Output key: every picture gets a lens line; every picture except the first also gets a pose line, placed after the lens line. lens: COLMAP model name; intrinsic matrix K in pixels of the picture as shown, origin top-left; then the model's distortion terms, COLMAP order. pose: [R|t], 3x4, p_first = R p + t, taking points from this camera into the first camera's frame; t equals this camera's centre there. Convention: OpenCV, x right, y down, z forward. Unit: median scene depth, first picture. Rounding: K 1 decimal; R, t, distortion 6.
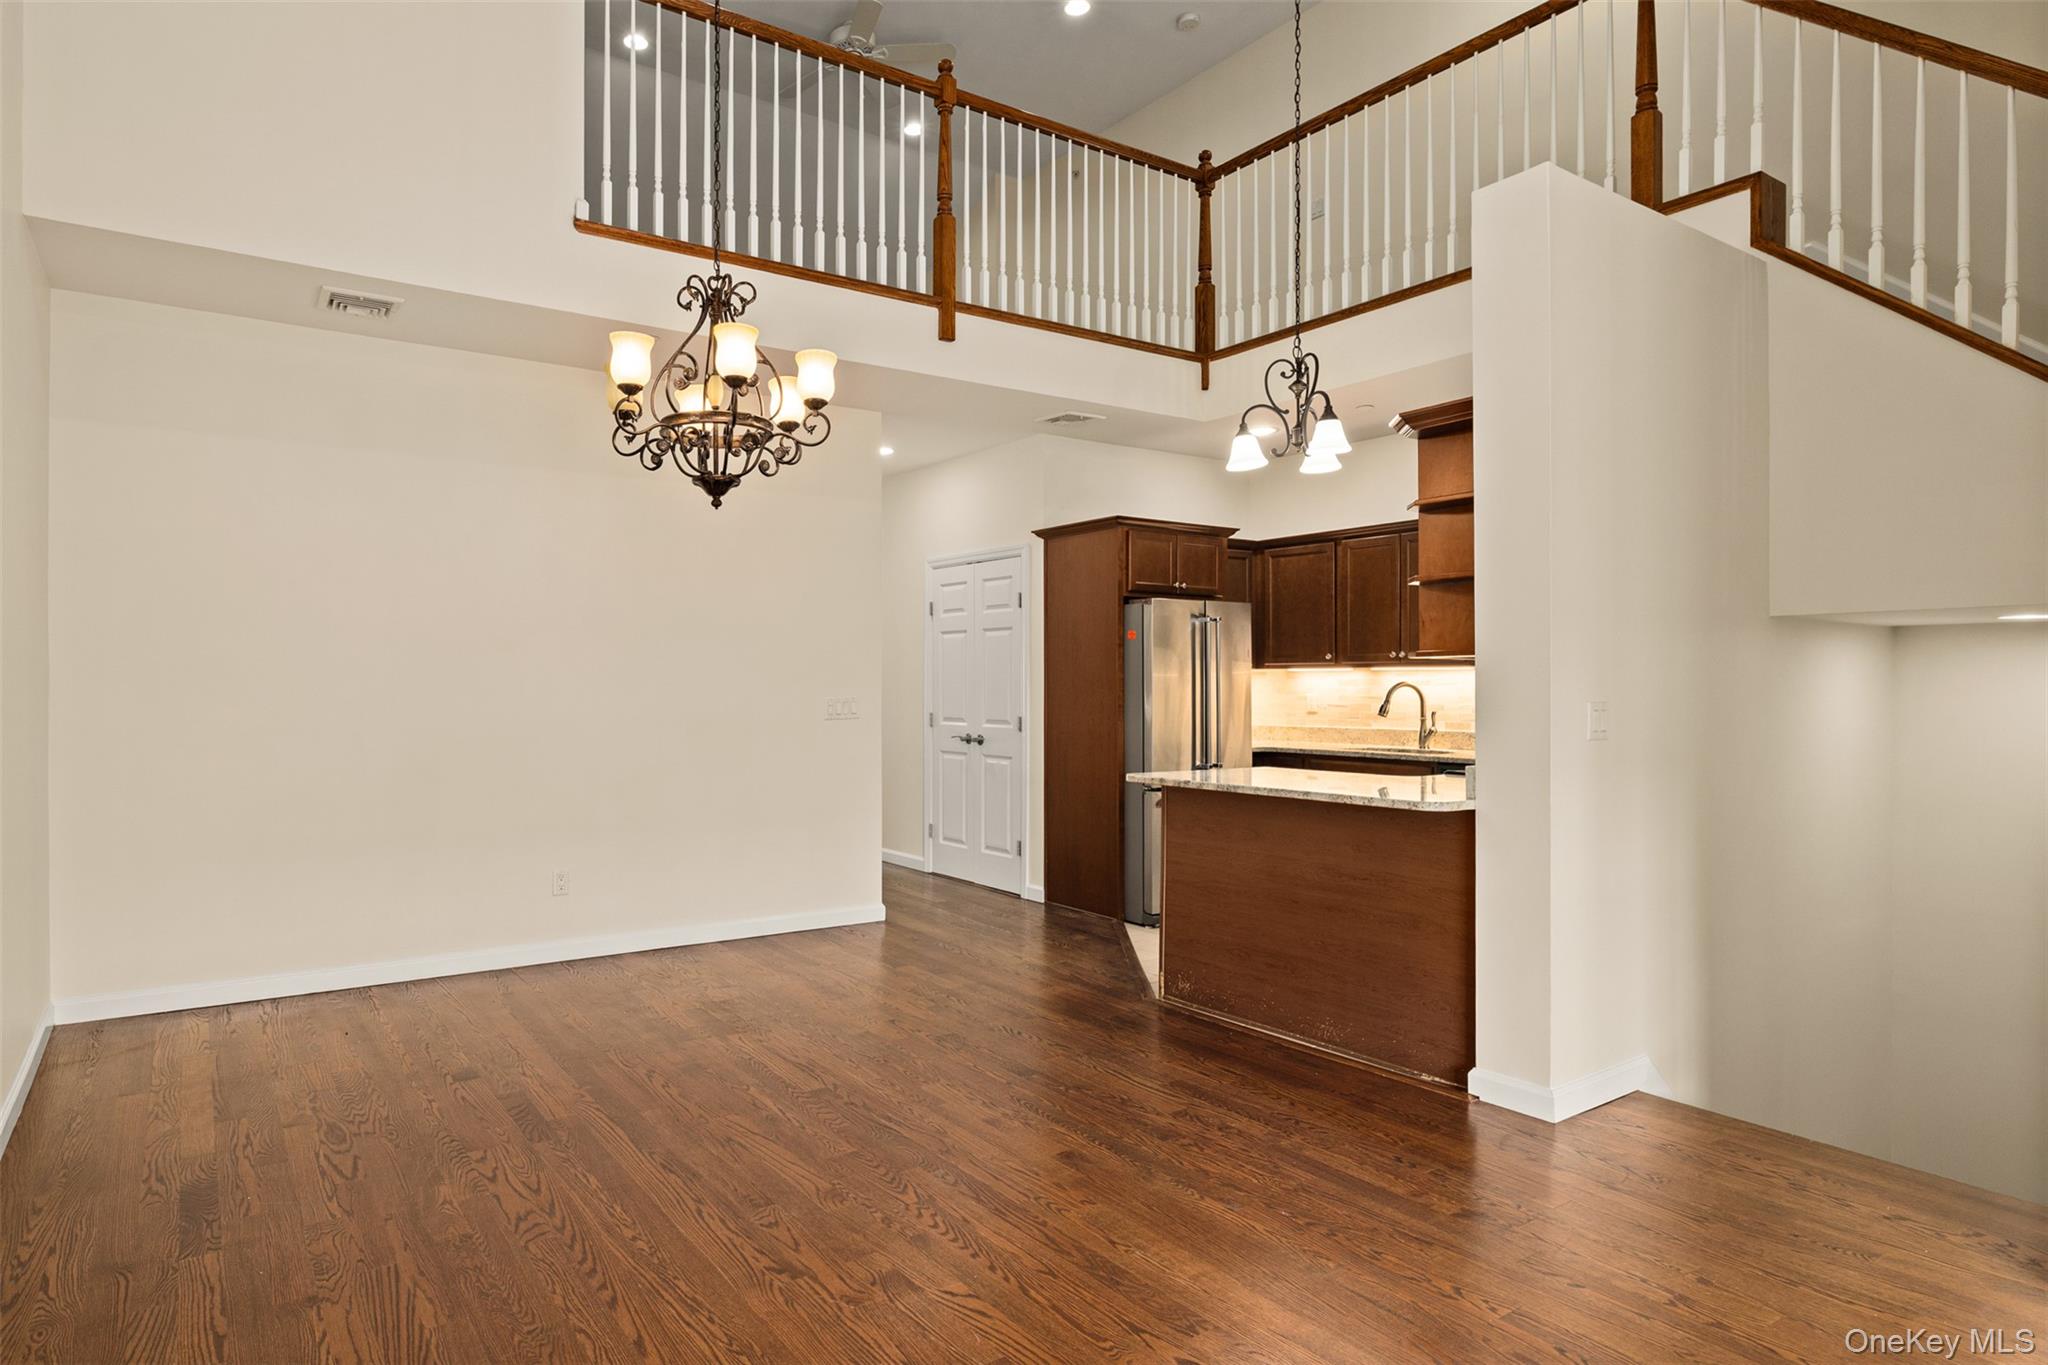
lens RADIAL K [[1111.6, 0, 877.4], [0, 1111.6, 681.5], [0, 0, 1]] dist [-0.002924, 0.001720]
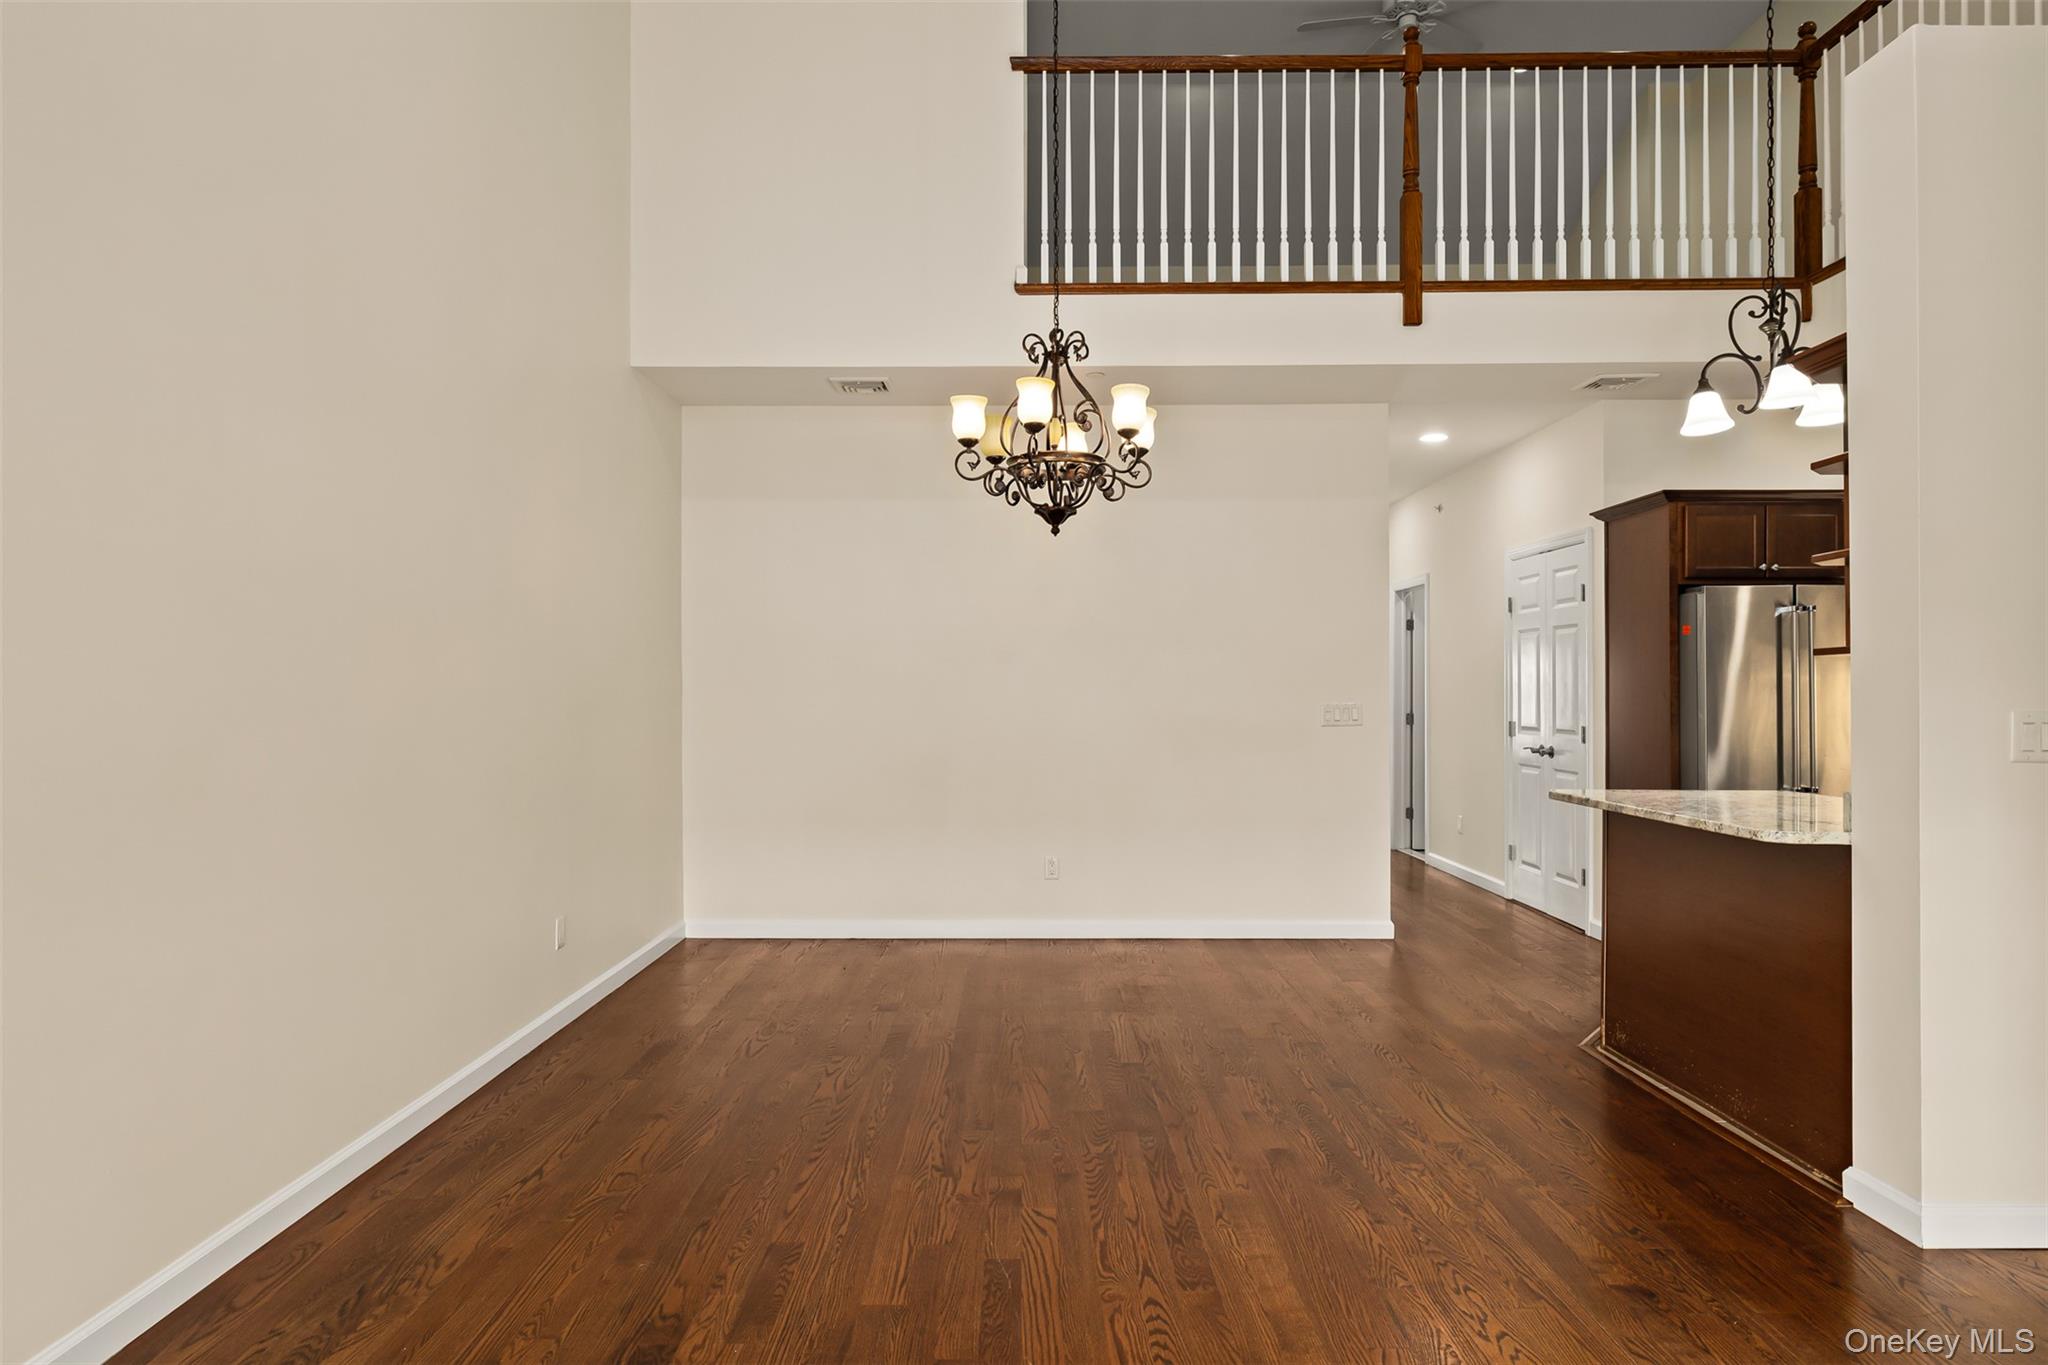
lens RADIAL K [[1193.3, 0, 1026.6], [0, 1193.3, 678.9], [0, 0, 1]] dist [0.000363, 0.001895]
pose [[0.849401, -0.007115, -0.527700, 0.369554], [0.003970, 0.999967, -0.007093, -0.000657], [0.527733, 0.003930, 0.849401, -0.037441]]
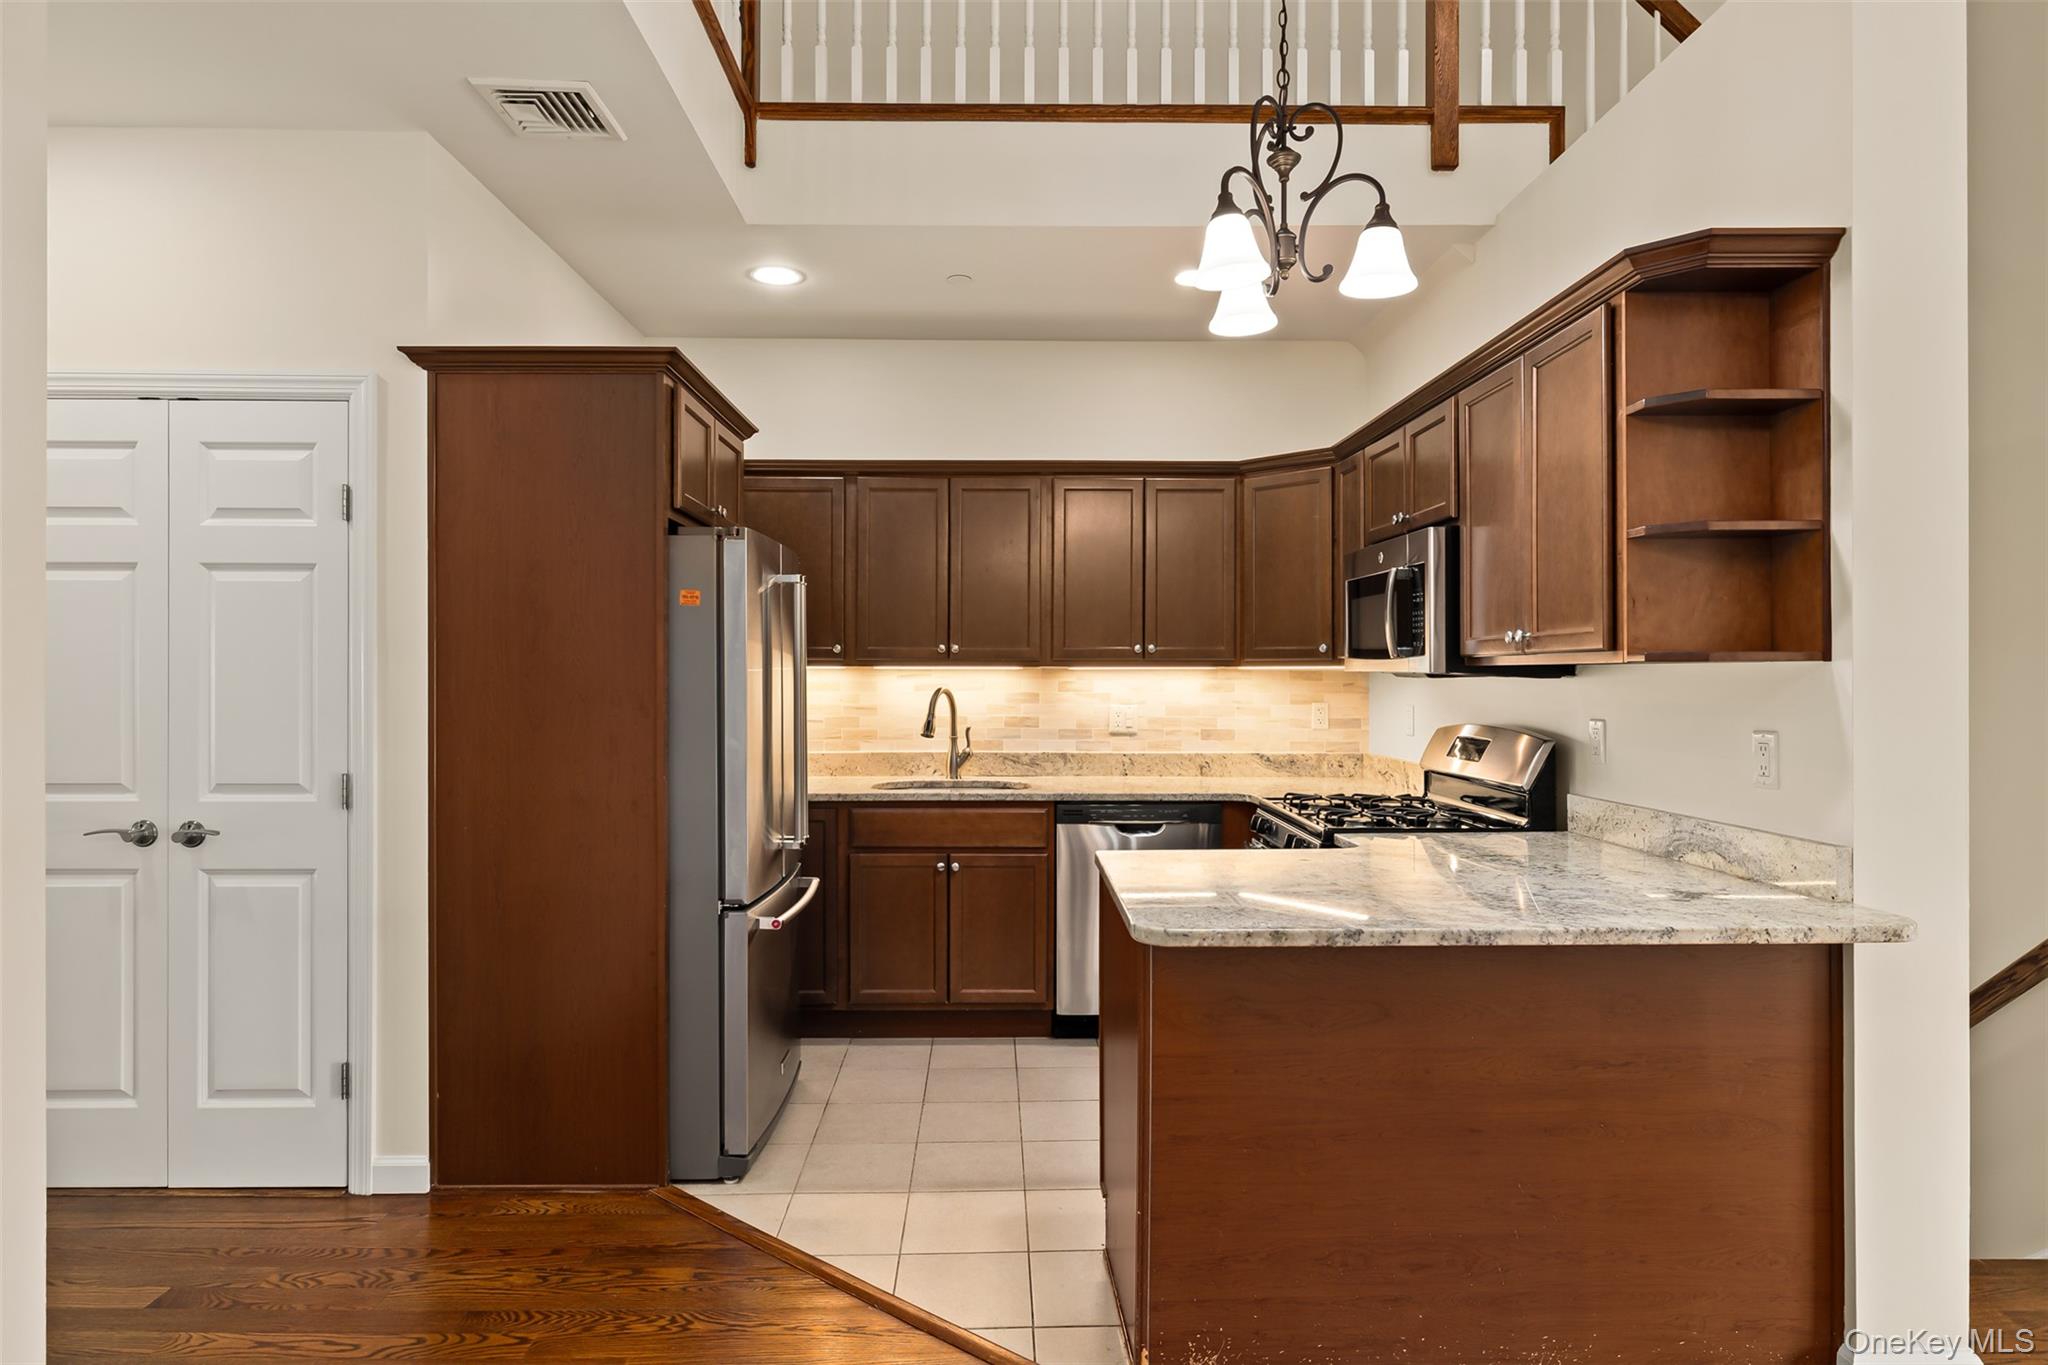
lens RADIAL K [[1104.2, 0, 1016.7], [0, 1104.2, 676.1], [0, 0, 1]] dist [-0.003185, -0.000603]
pose [[0.511679, -0.000299, 0.859177, -0.155244], [-0.003120, 0.999993, 0.002206, -0.011588], [-0.859171, -0.003810, 0.511674, 0.822618]]
